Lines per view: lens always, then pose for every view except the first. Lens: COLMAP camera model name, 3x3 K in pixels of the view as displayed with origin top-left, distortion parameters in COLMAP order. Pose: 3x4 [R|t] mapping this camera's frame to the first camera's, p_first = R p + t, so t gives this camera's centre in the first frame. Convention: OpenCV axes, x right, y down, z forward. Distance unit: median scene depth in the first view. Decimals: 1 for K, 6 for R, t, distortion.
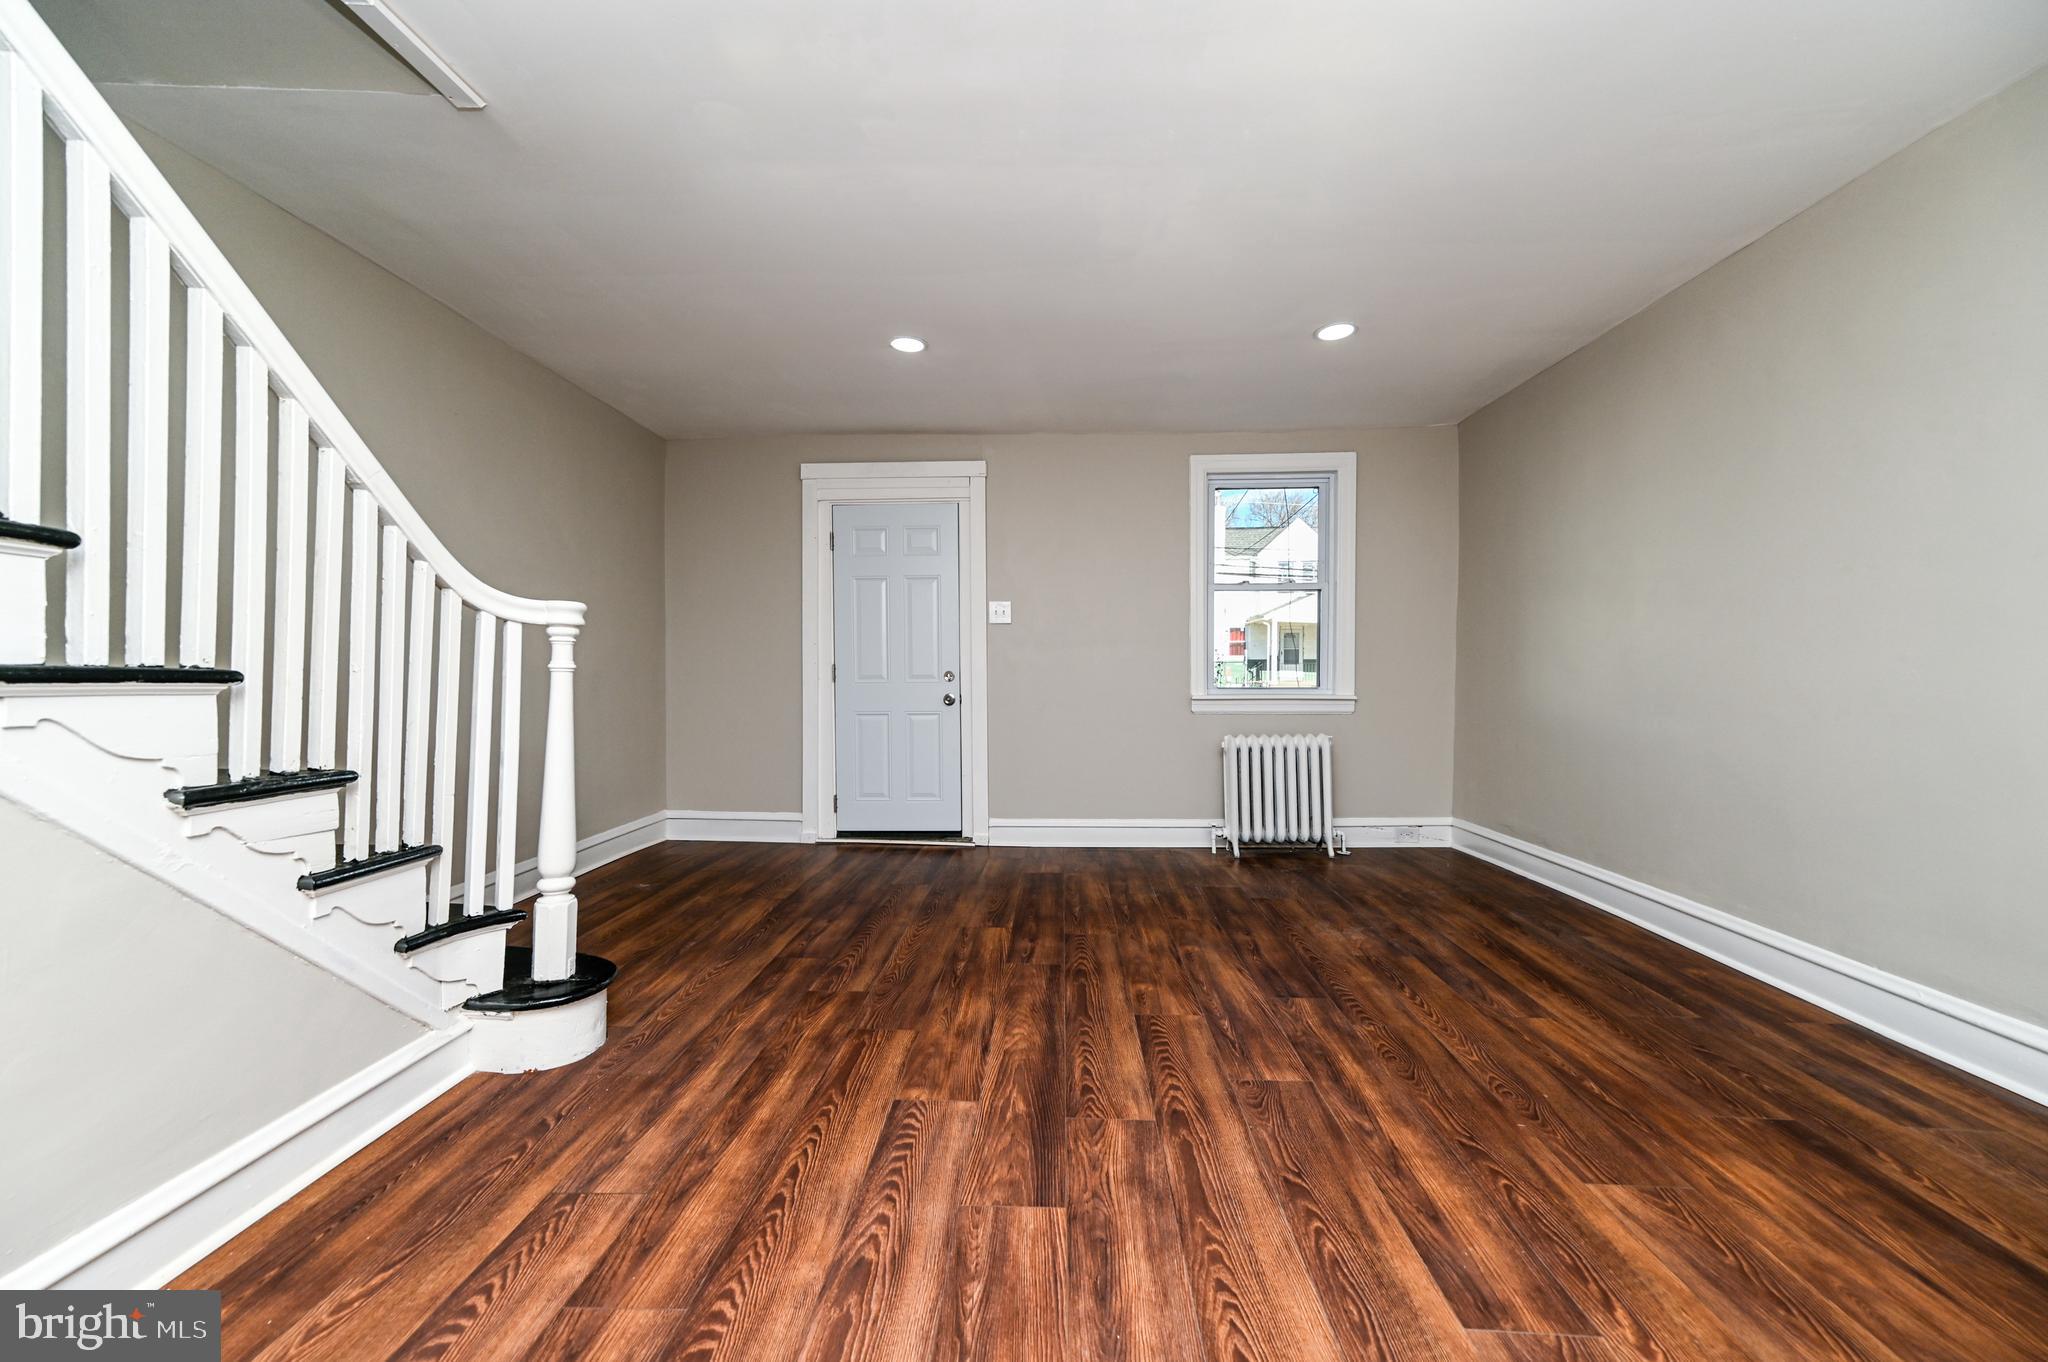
lens RADIAL K [[788.2, 0, 1021.5], [0, 788.2, 685.1], [0, 0, 1]] dist [0.020969, 0.000803]
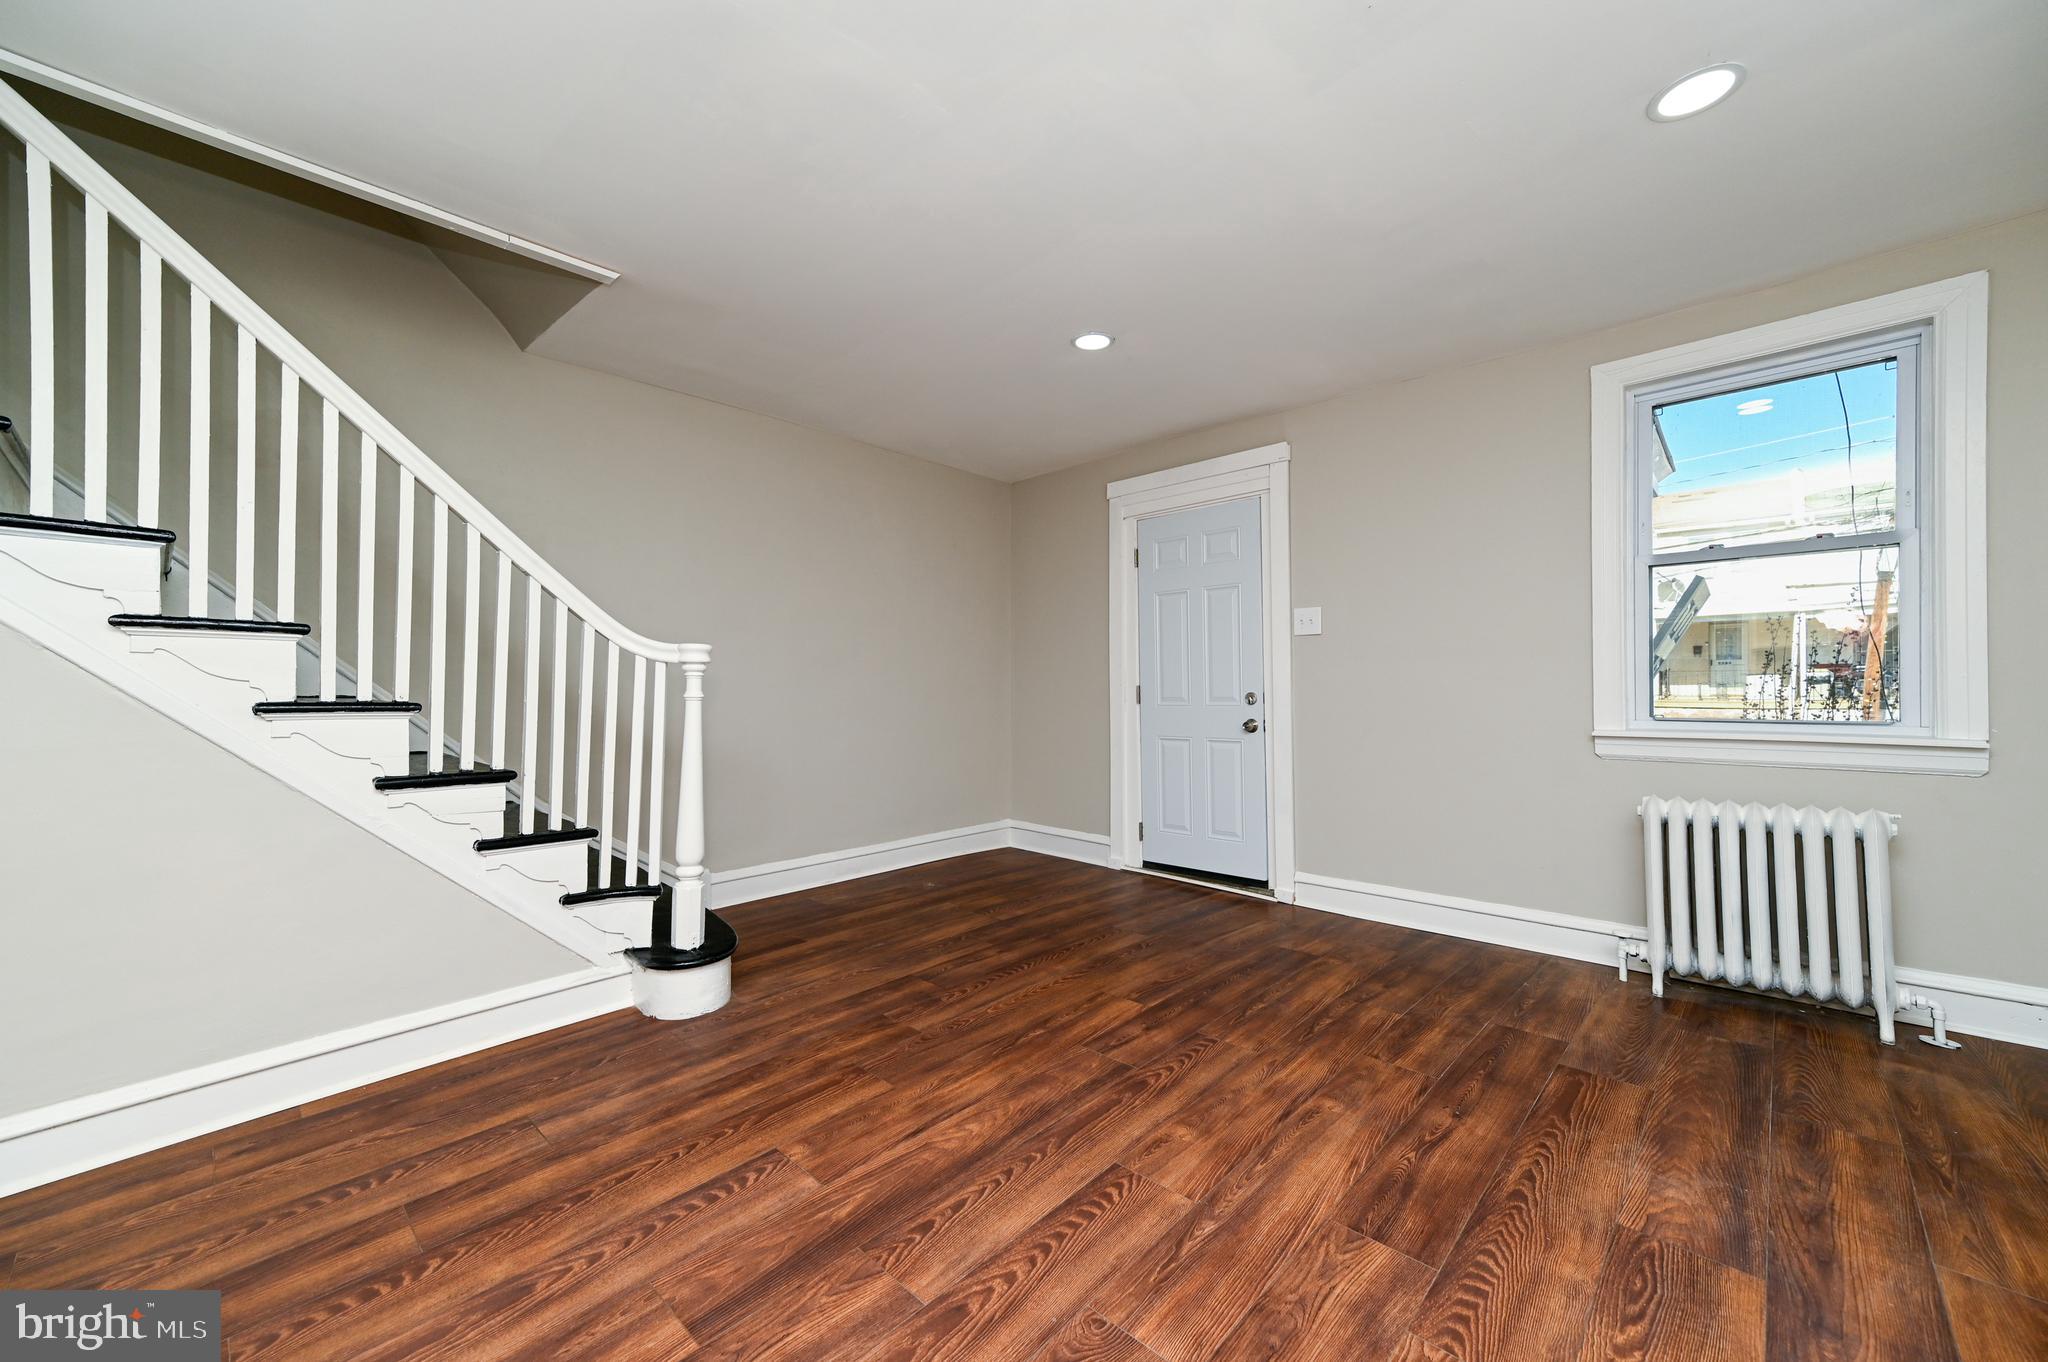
lens RADIAL K [[788.2, 0, 1021.5], [0, 788.2, 685.1], [0, 0, 1]] dist [0.020969, 0.000803]
pose [[0.756885, -0.006846, -0.653512, 0.615070], [-0.005462, 0.999844, -0.016800, -0.021975], [0.653525, 0.016286, 0.756730, 0.399395]]
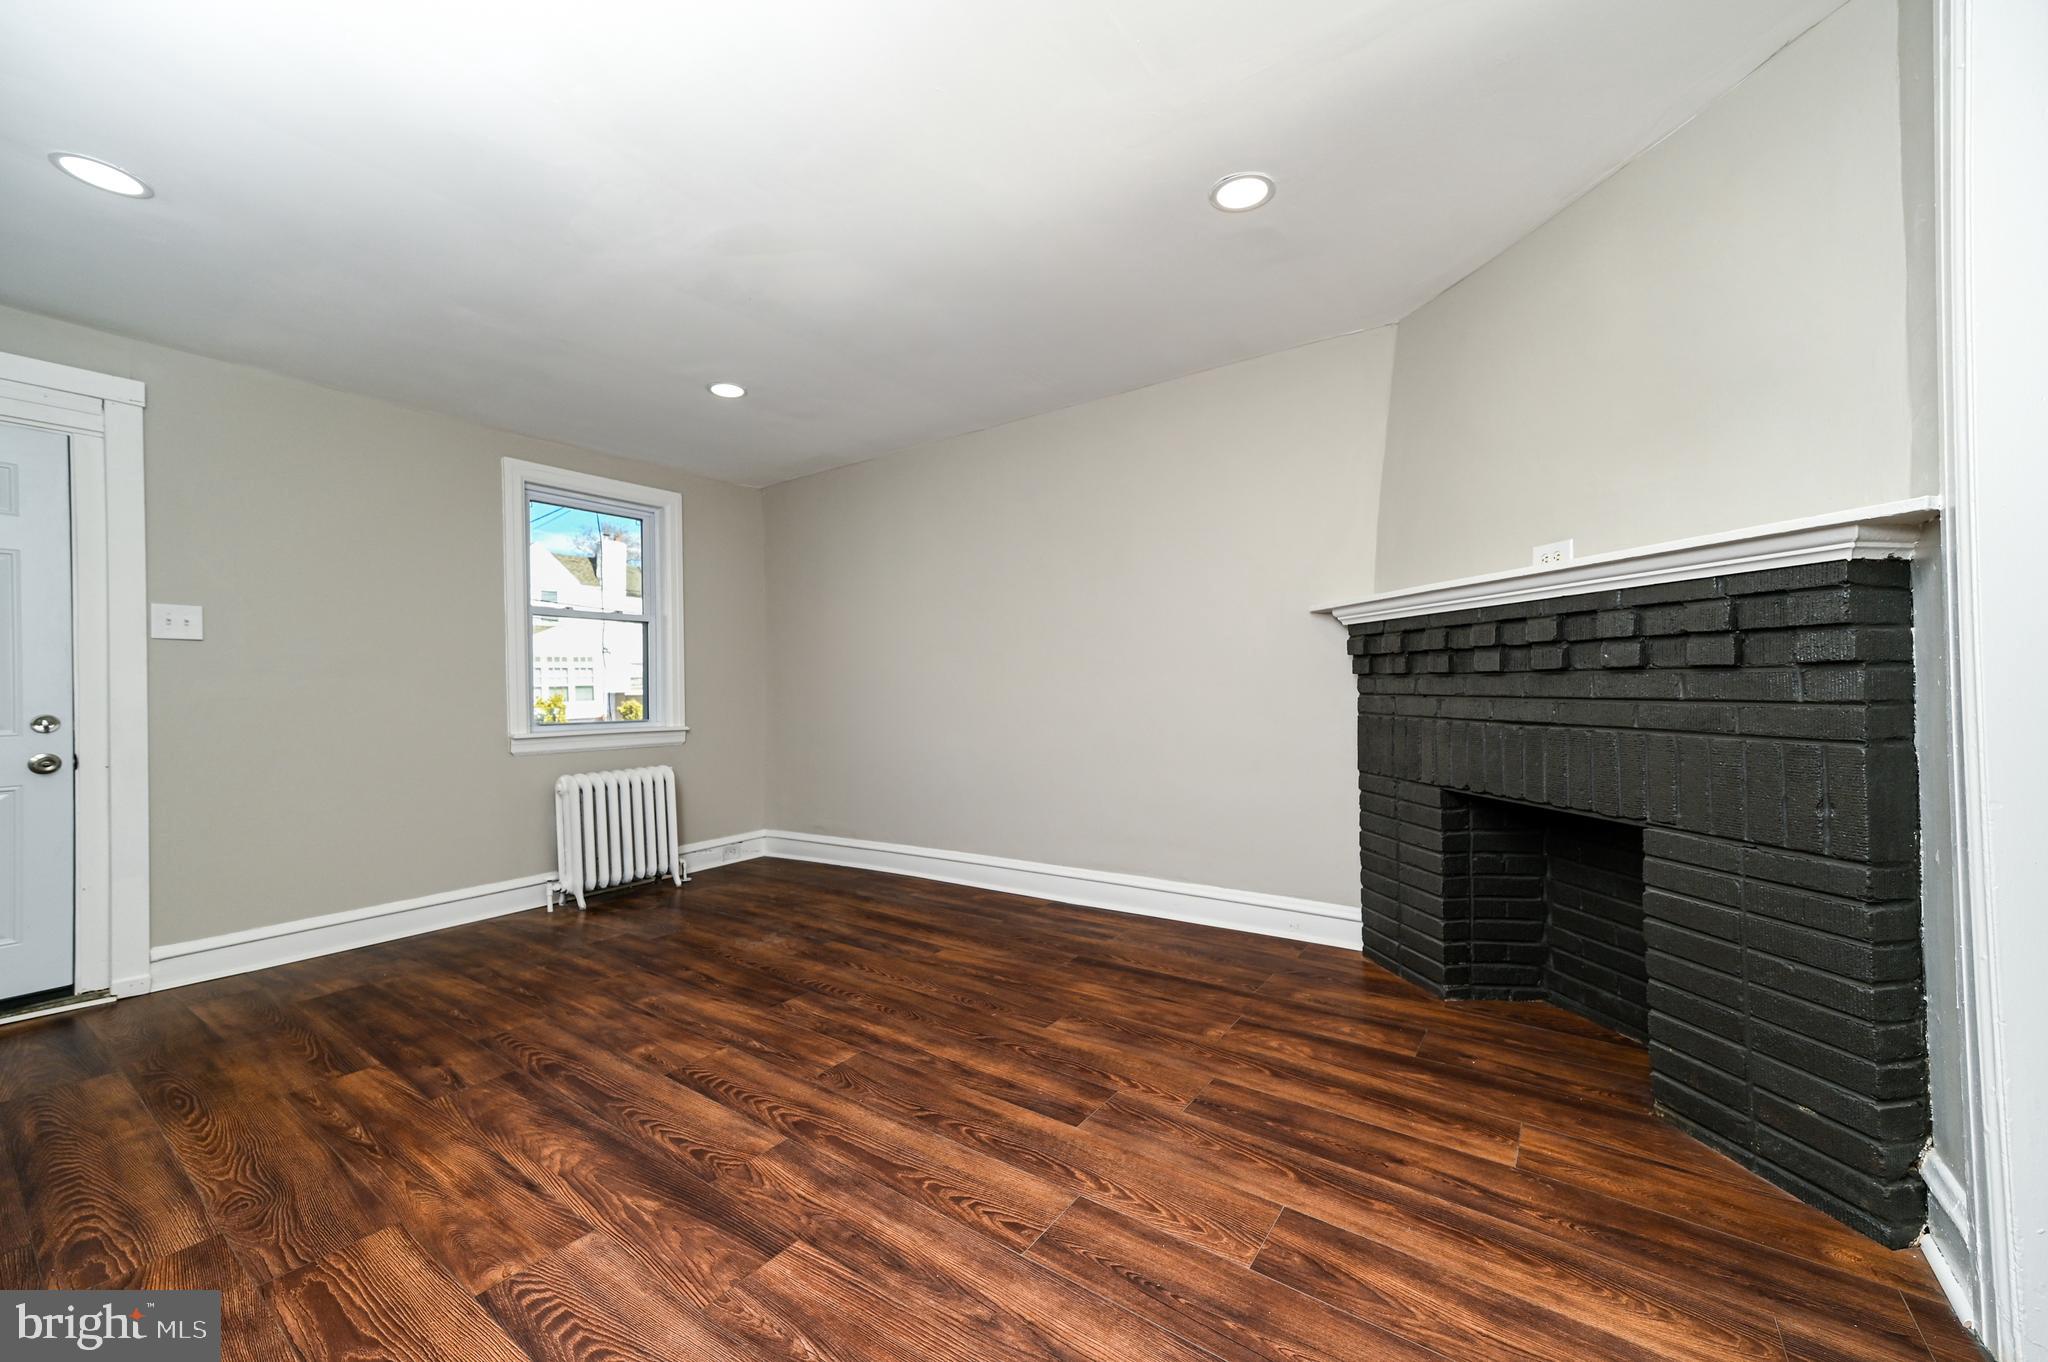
lens RADIAL K [[788.2, 0, 1021.5], [0, 788.2, 685.1], [0, 0, 1]] dist [0.020969, 0.000803]
pose [[0.543403, 0.001801, 0.839470, -0.446386], [0.032753, 0.999191, -0.023345, -0.004449], [-0.838833, 0.040181, 0.542904, 0.135605]]
